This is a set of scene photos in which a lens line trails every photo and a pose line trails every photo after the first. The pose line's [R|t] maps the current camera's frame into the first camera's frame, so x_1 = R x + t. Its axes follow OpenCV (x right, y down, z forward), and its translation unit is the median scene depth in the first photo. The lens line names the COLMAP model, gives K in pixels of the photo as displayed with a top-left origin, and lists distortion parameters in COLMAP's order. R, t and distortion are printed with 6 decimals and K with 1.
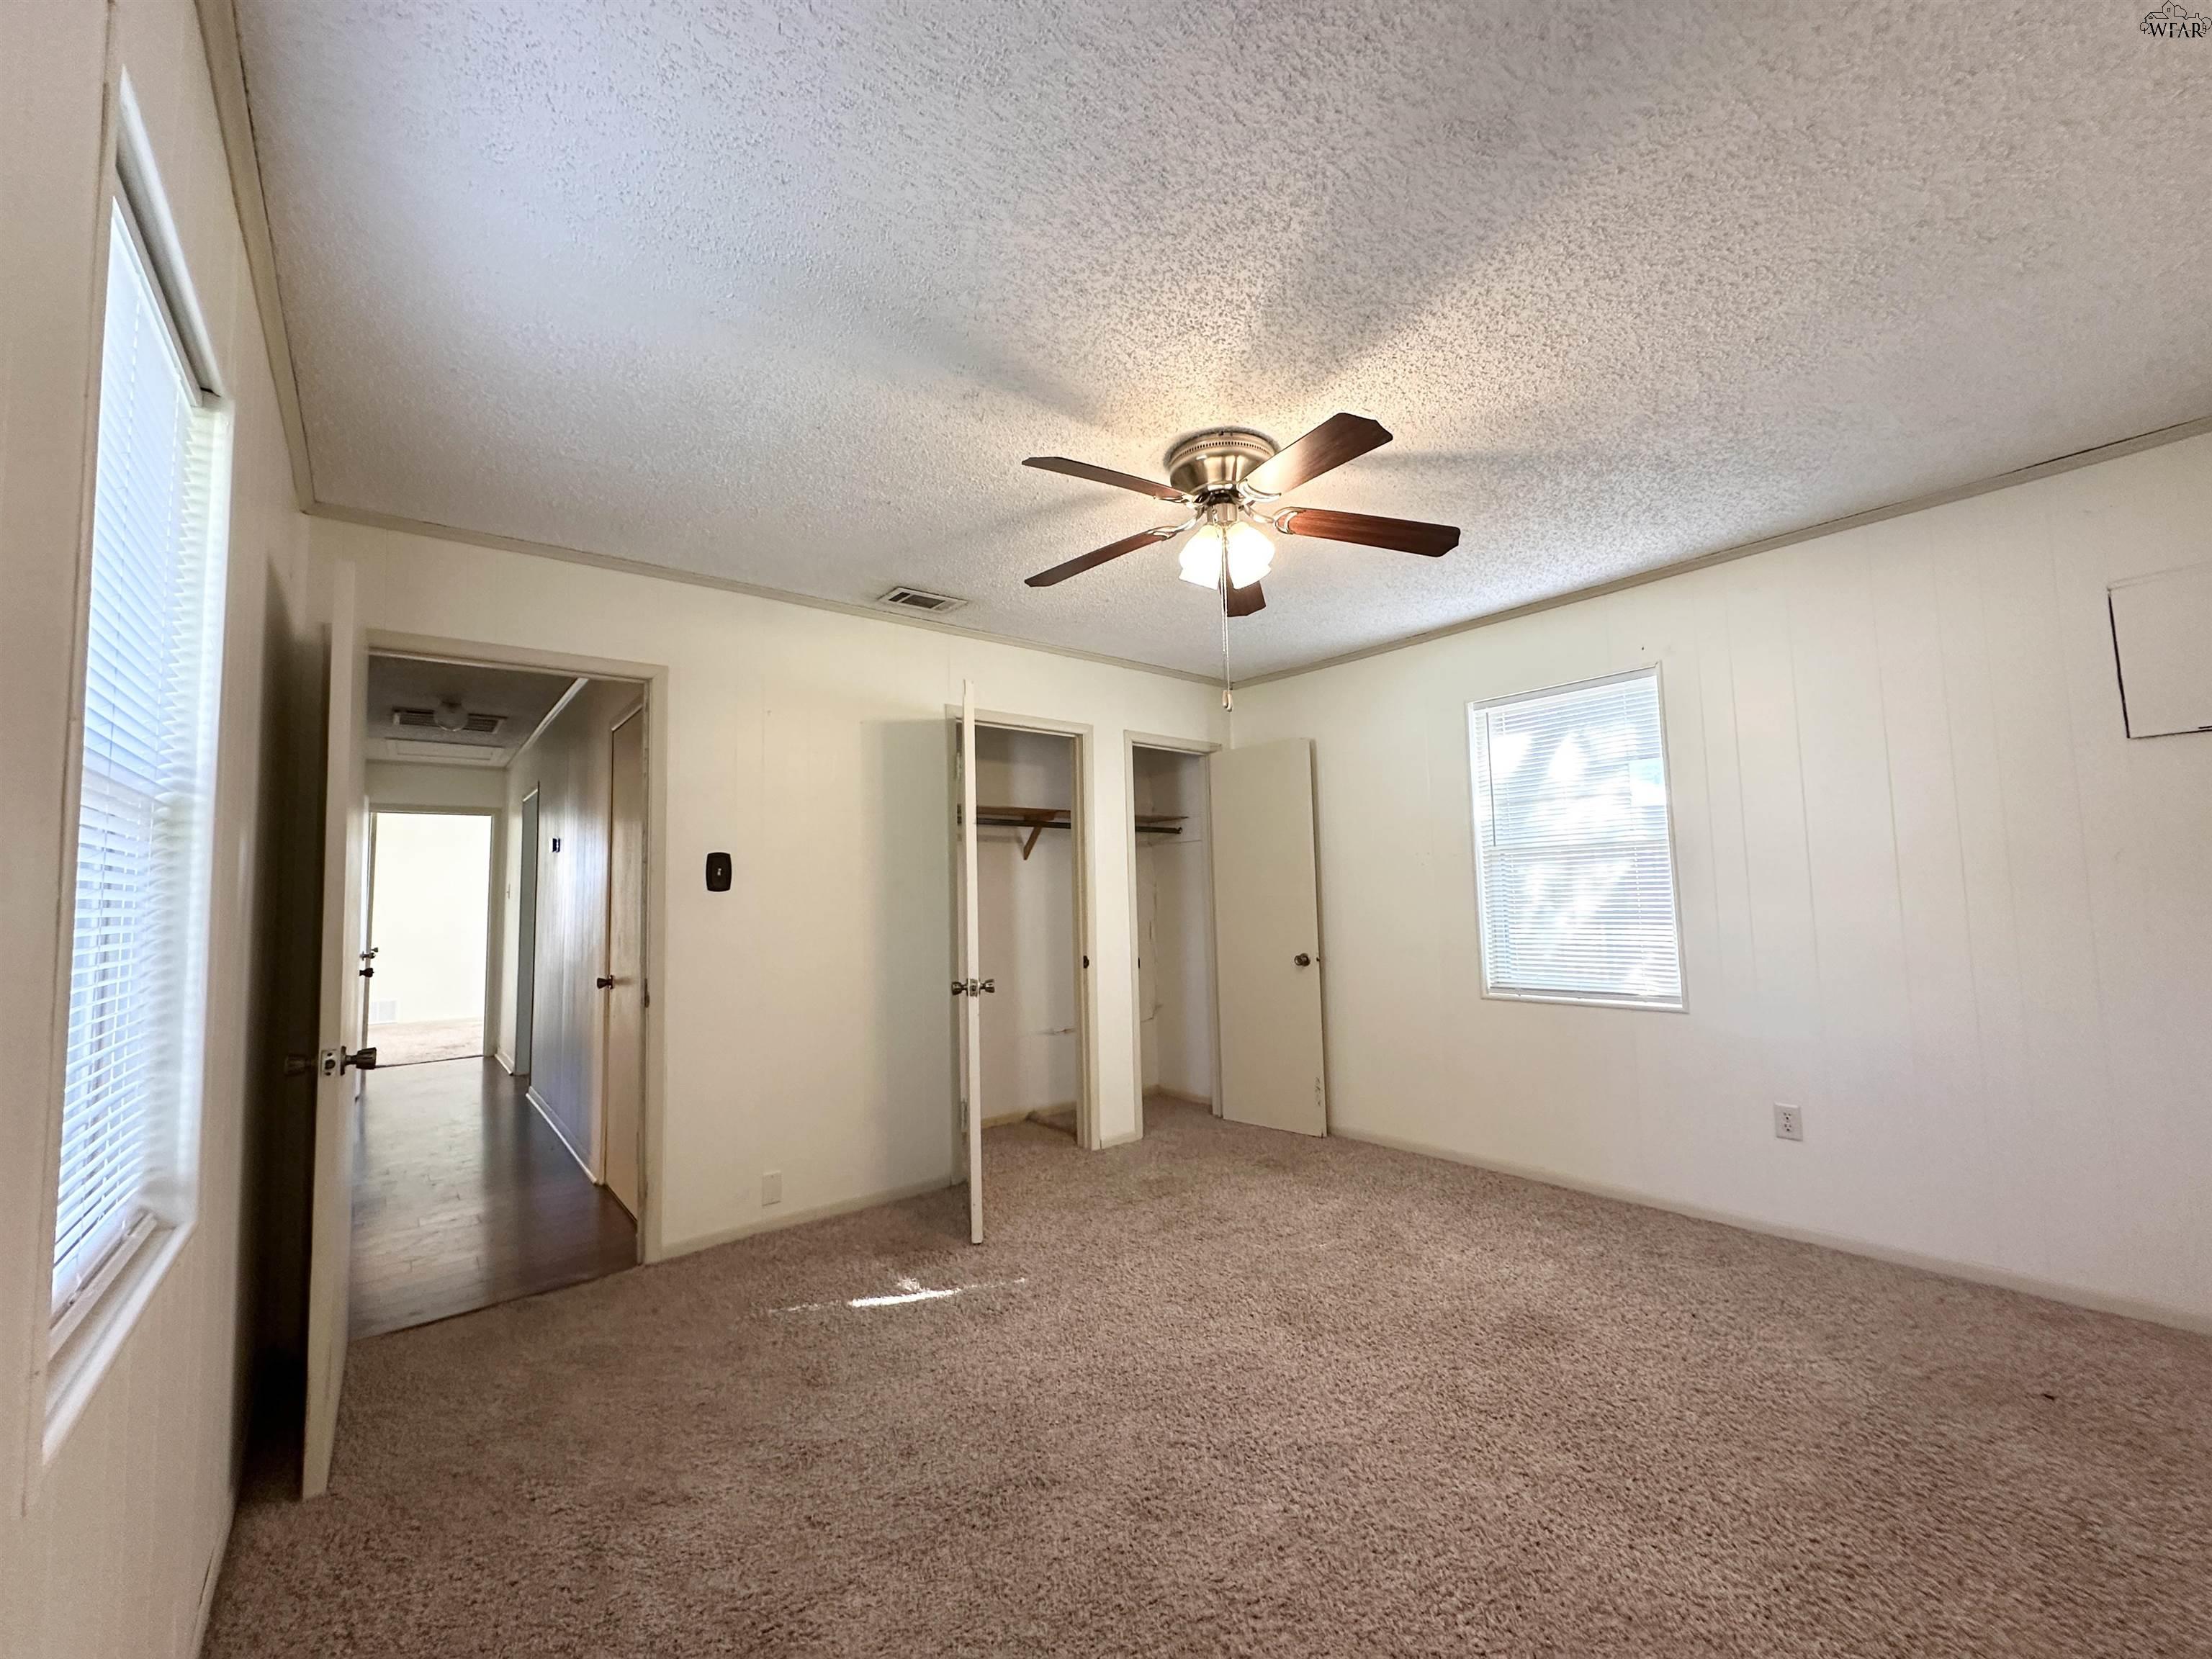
lens RADIAL K [[880.9, 0, 1105.6], [0, 880.9, 832.8], [0, 0, 1]] dist [-0.005686, 0.001146]
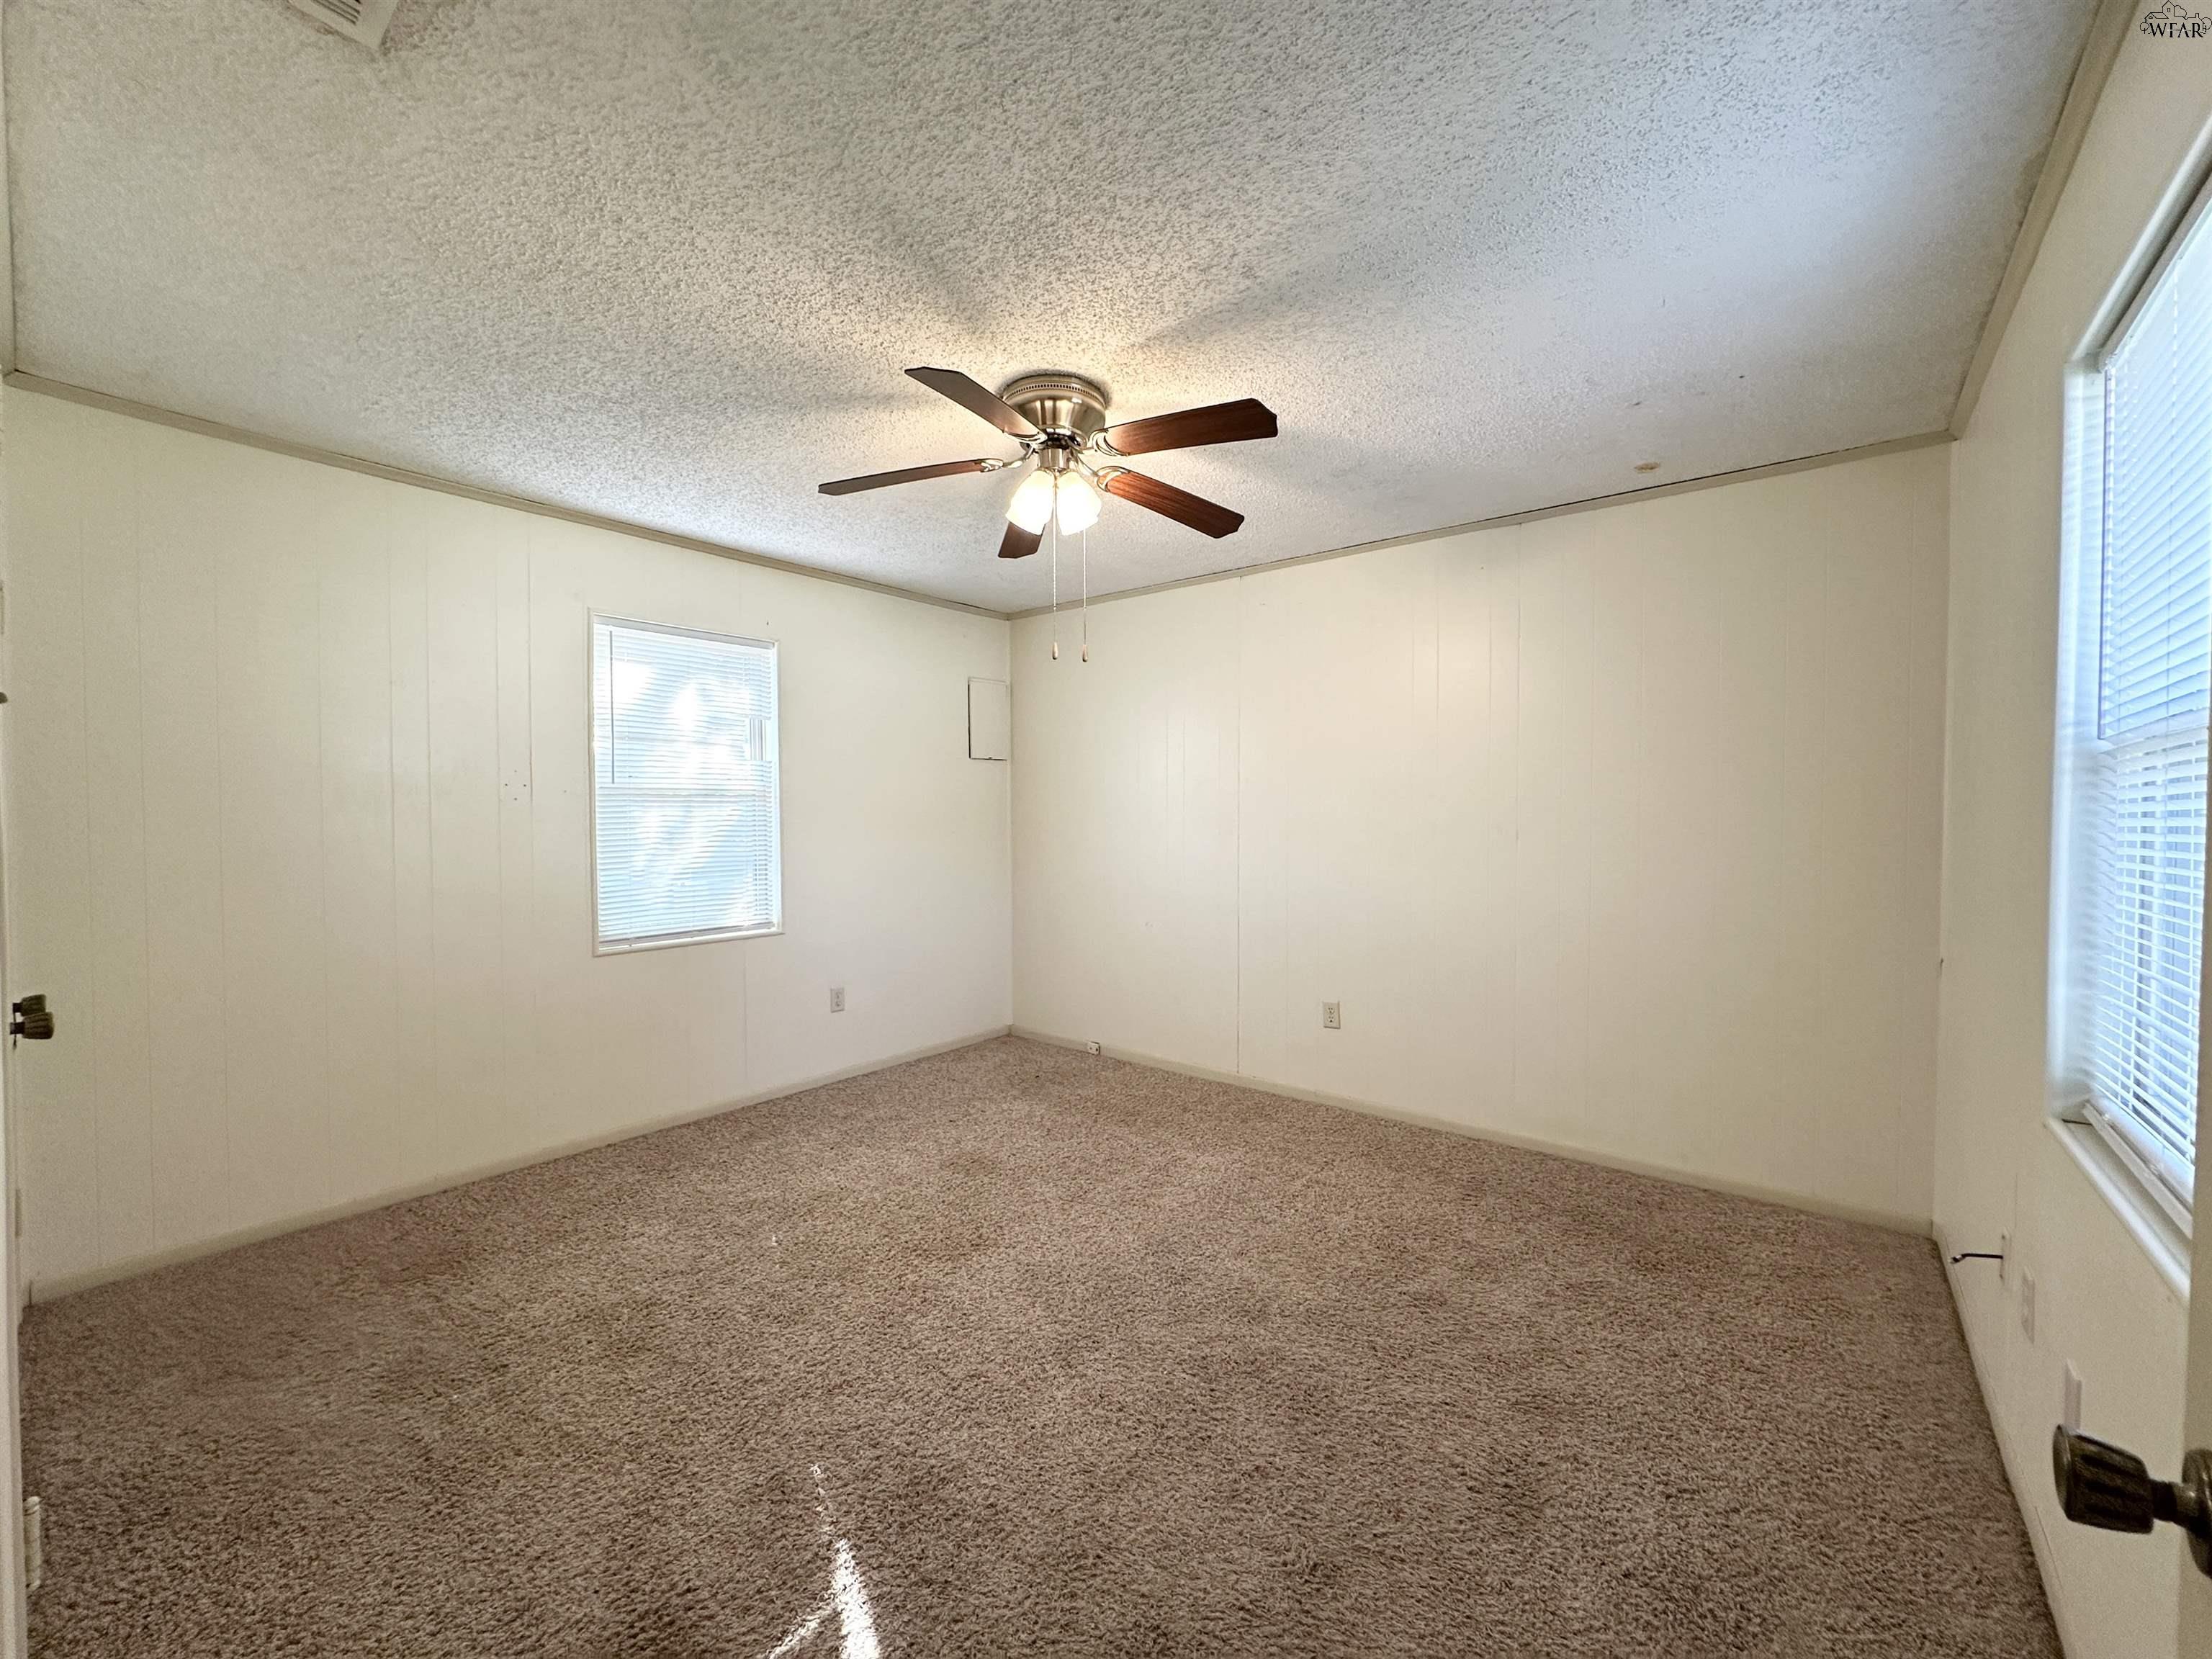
lens RADIAL K [[880.9, 0, 1105.6], [0, 880.9, 832.8], [0, 0, 1]] dist [-0.005686, 0.001146]
pose [[-0.208141, 0.001068, 0.978098, -0.627095], [-0.064269, 0.997823, -0.014766, 0.054048], [-0.975985, -0.065935, -0.207619, 0.818246]]
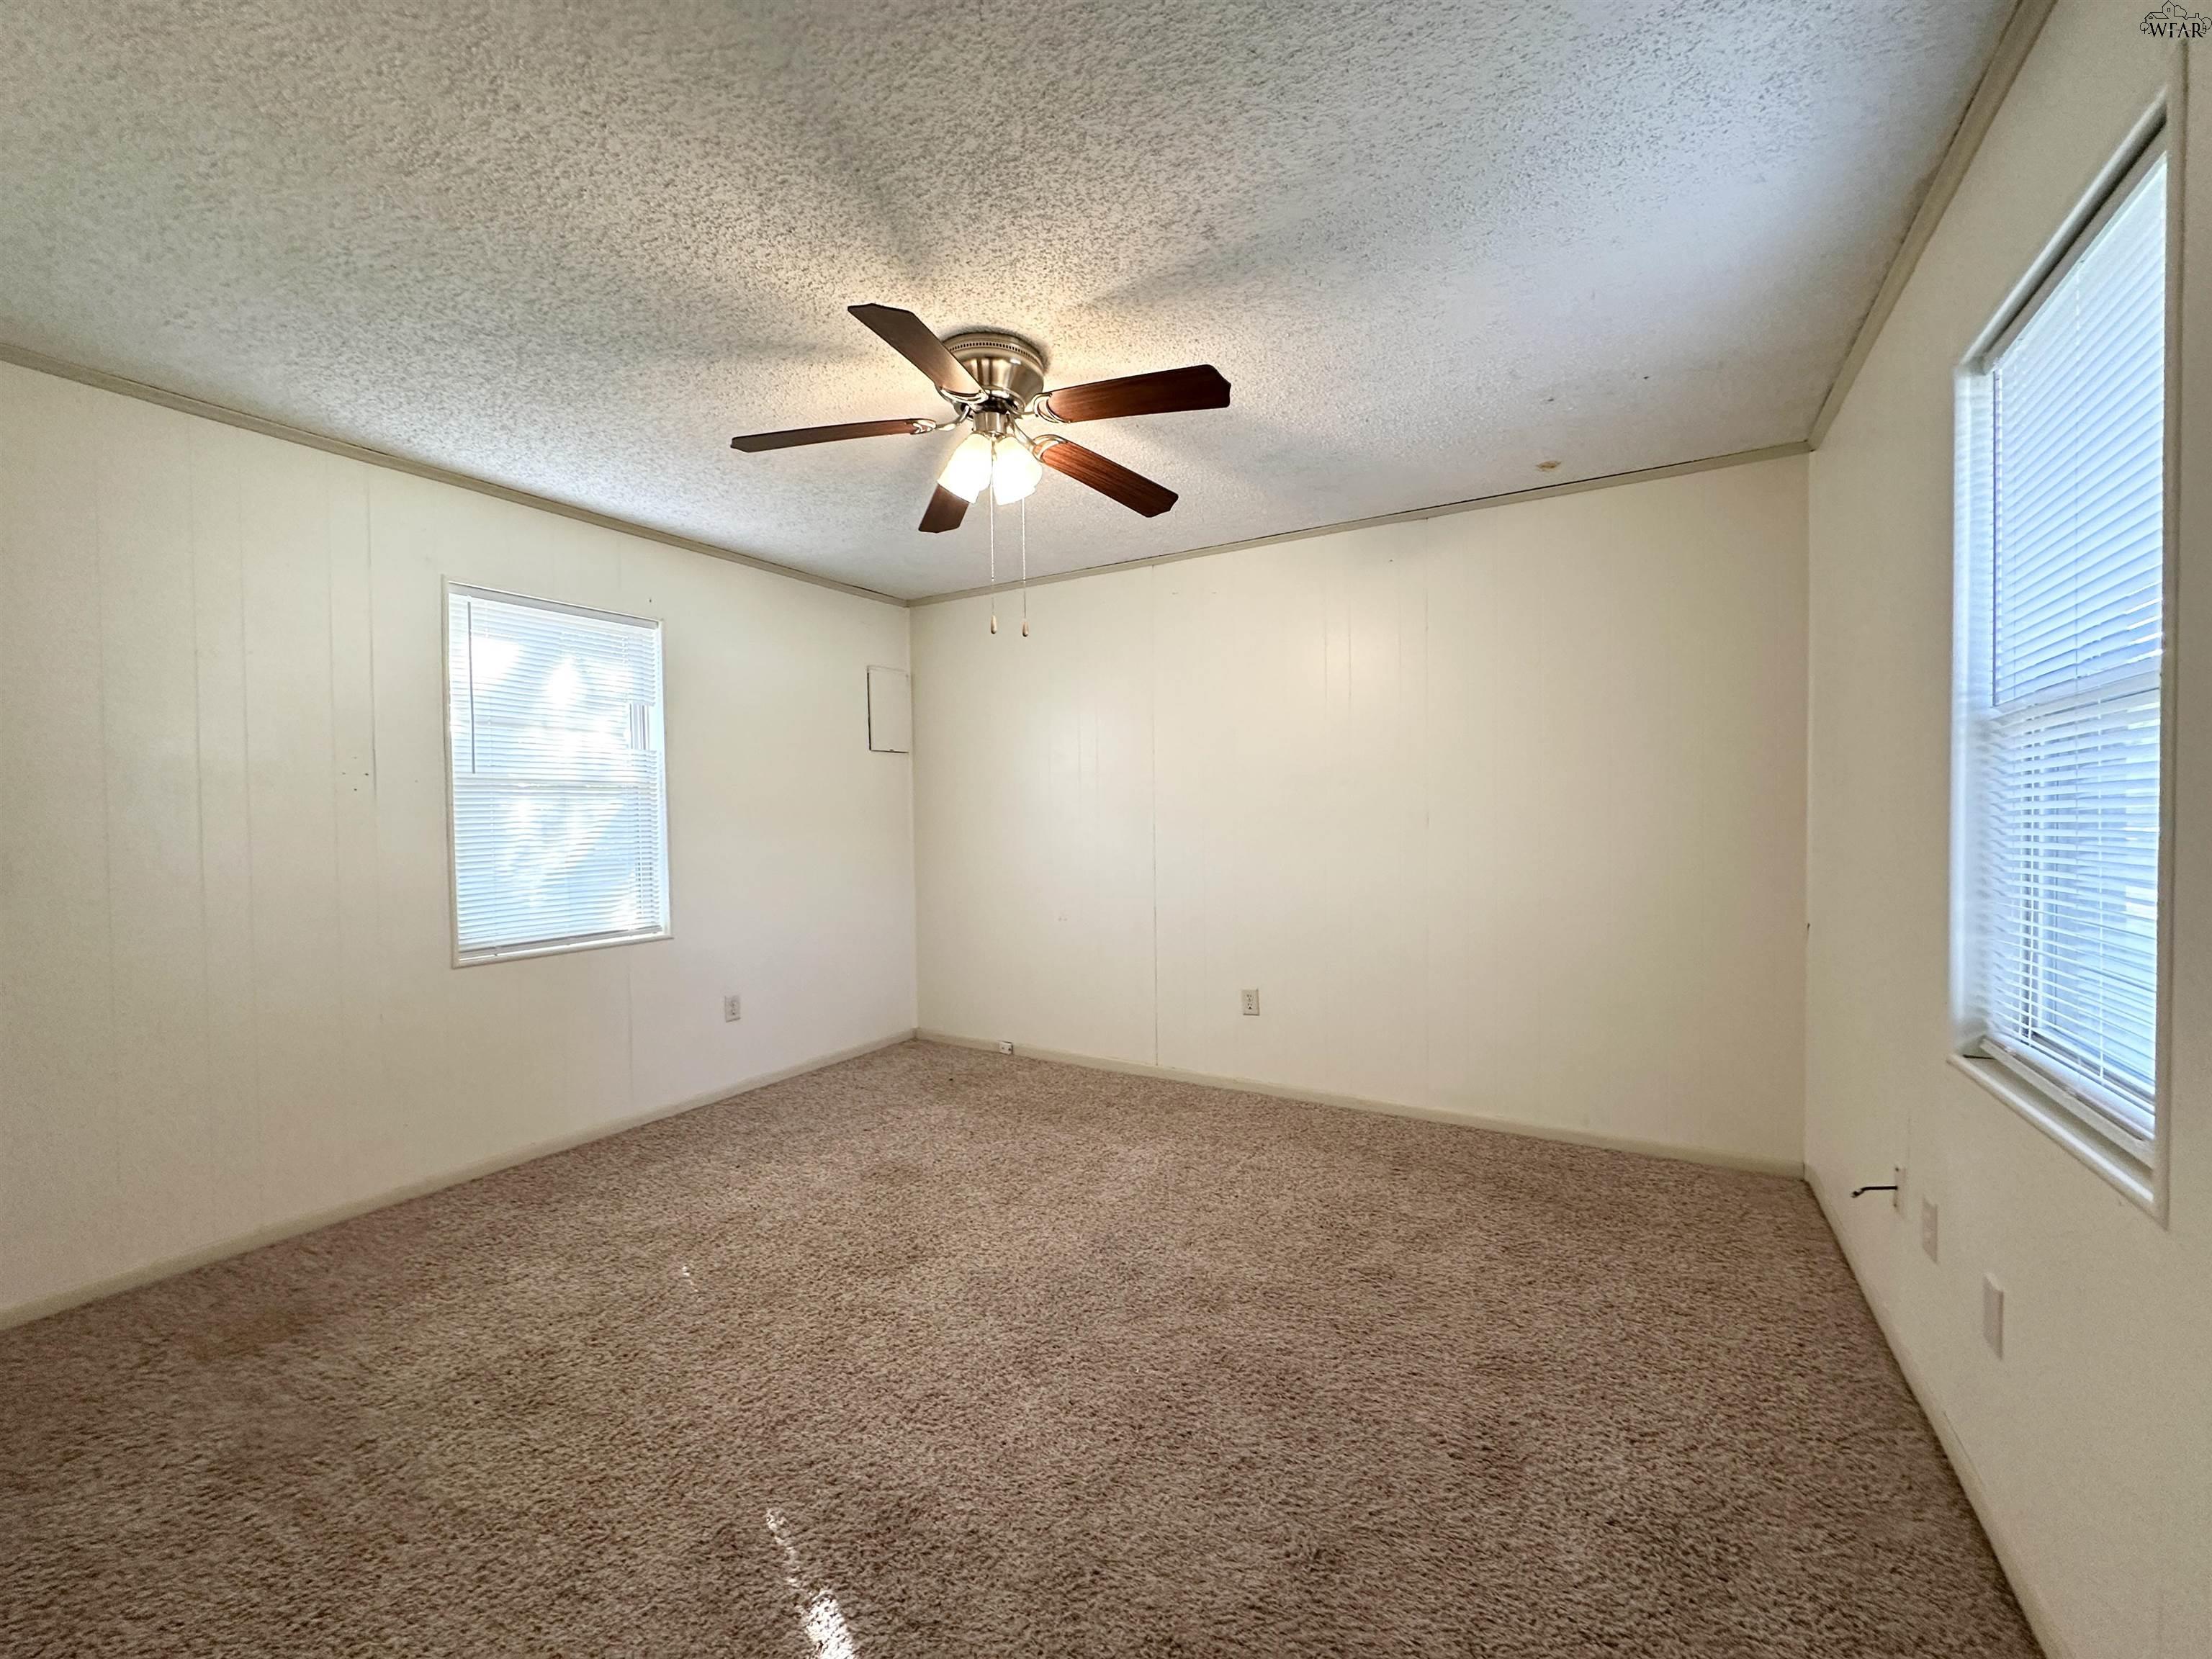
lens RADIAL K [[880.9, 0, 1105.6], [0, 880.9, 832.8], [0, 0, 1]] dist [-0.005686, 0.001146]
pose [[-0.343906, 0.009505, 0.938956, -0.585621], [-0.047043, 0.998519, -0.027338, 0.074757], [-0.937825, -0.053573, -0.342949, 0.864930]]
